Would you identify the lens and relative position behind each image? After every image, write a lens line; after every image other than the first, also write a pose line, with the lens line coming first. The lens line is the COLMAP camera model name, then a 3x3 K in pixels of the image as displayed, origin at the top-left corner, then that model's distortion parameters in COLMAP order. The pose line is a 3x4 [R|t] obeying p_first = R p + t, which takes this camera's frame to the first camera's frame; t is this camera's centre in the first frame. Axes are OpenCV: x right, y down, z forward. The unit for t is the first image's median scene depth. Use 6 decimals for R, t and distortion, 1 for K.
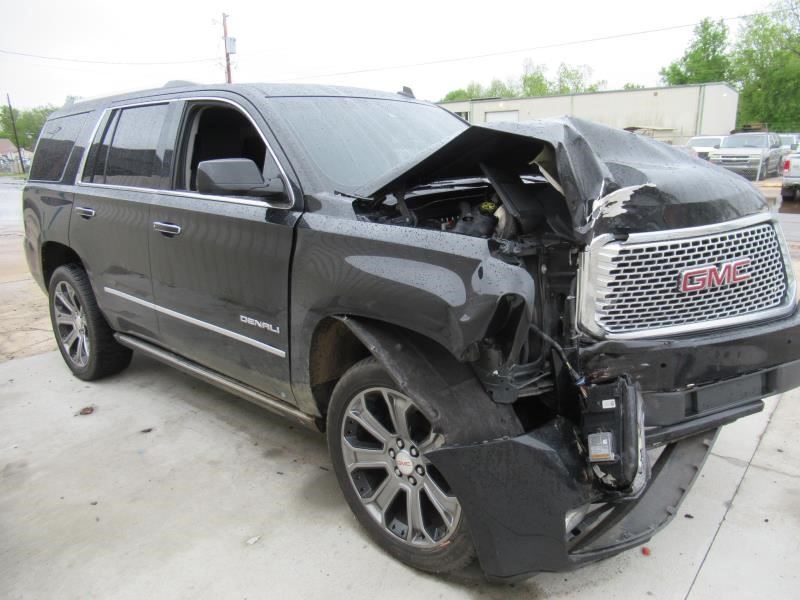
lens RADIAL K [[580.5, 0, 408.4], [0, 580.5, 304.2], [0, 0, 1]] dist [-0.010960, -0.008731]
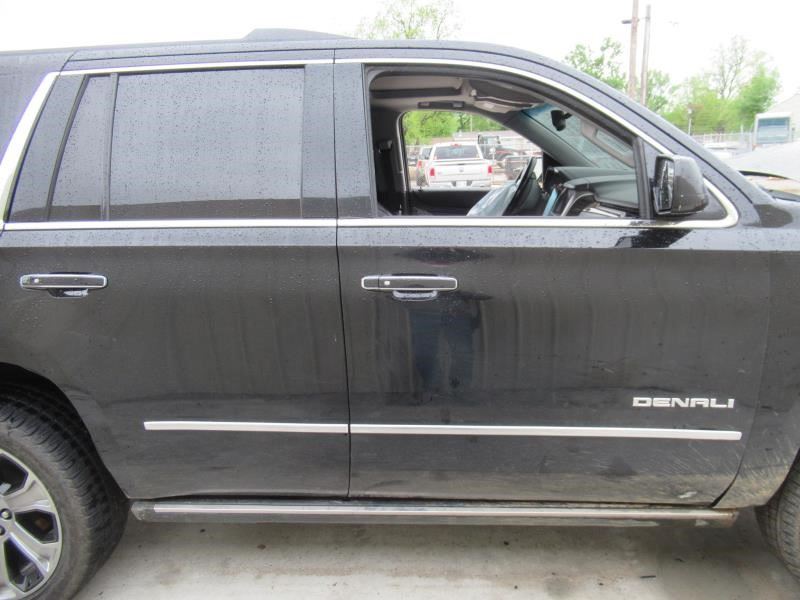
lens RADIAL K [[581.6, 0, 400.0], [0, 581.6, 300.0], [0, 0, 1]] dist [-0.000982, 0.000299]
pose [[0.803894, -0.156207, 0.573893, -0.907012], [0.173897, 0.984462, 0.024369, -0.158223], [-0.568783, 0.080208, 0.818568, 0.651921]]
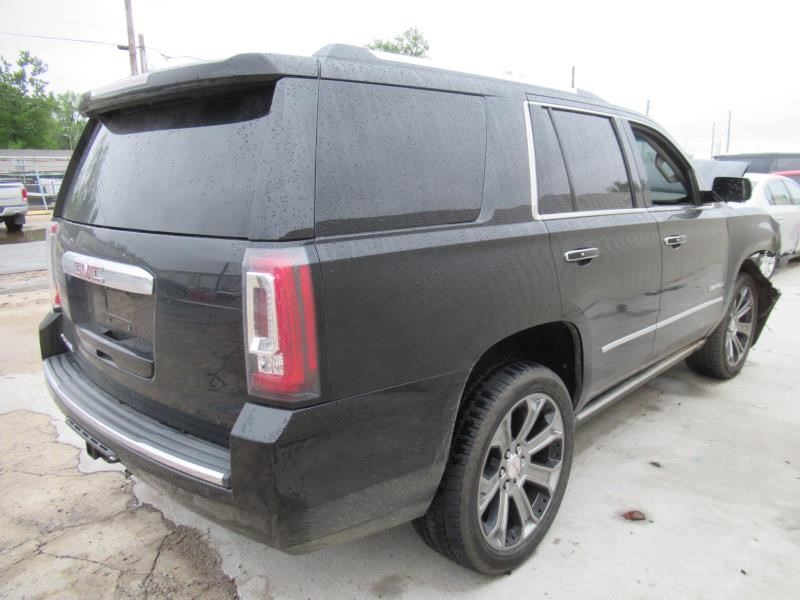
lens RADIAL K [[580.5, 0, 408.4], [0, 580.5, 304.2], [0, 0, 1]] dist [-0.010960, -0.008731]
pose [[0.077150, -0.210595, 0.974524, -1.840399], [0.258436, 0.948254, 0.184458, -0.415521], [-0.962943, 0.237621, 0.127583, 1.652056]]
